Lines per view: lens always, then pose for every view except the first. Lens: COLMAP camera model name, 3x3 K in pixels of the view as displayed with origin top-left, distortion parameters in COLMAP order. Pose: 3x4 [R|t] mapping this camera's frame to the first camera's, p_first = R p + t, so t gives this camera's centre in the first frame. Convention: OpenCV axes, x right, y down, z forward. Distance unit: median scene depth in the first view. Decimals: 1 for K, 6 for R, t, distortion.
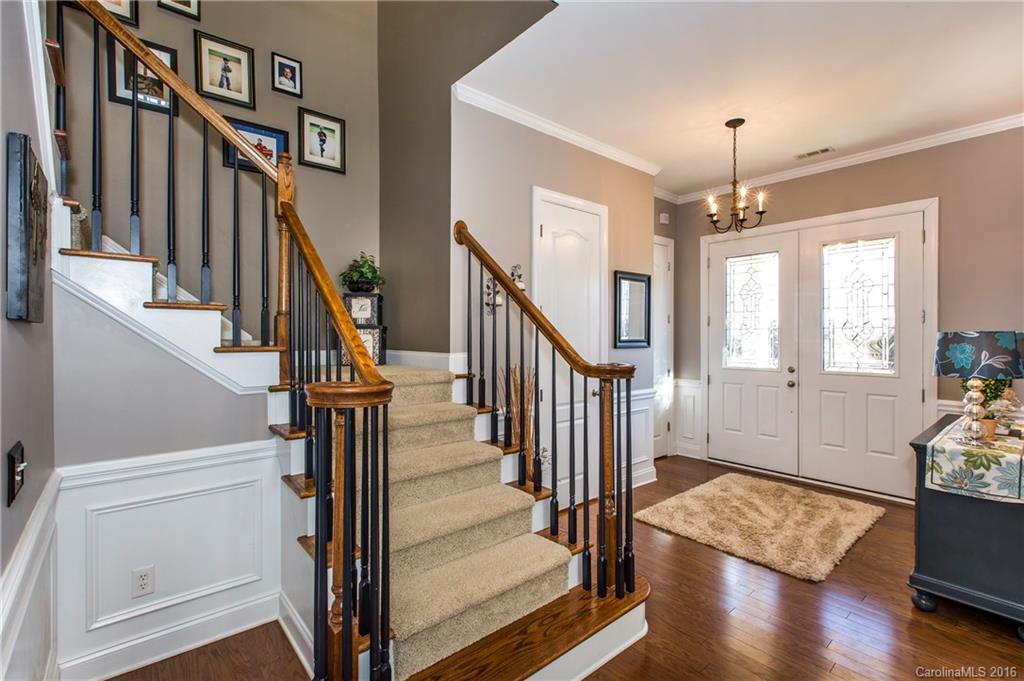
lens RADIAL K [[466.1, 0, 510.8], [0, 466.1, 337.4], [0, 0, 1]] dist [0.004010, 0.000081]
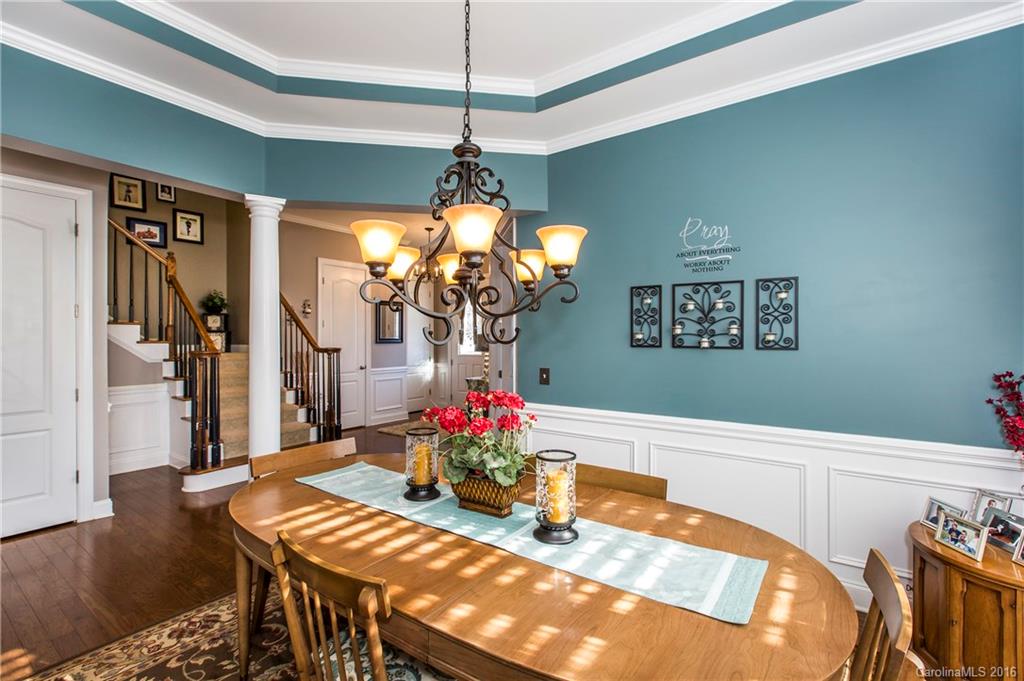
lens RADIAL K [[466.1, 0, 531.4], [0, 466.1, 338.8], [0, 0, 1]] dist [0.004010, 0.000081]
pose [[0.964684, -0.004815, 0.263364, 0.416342], [0.006088, 0.999973, -0.004019, 0.020937], [-0.263338, 0.005481, 0.964688, -1.145100]]
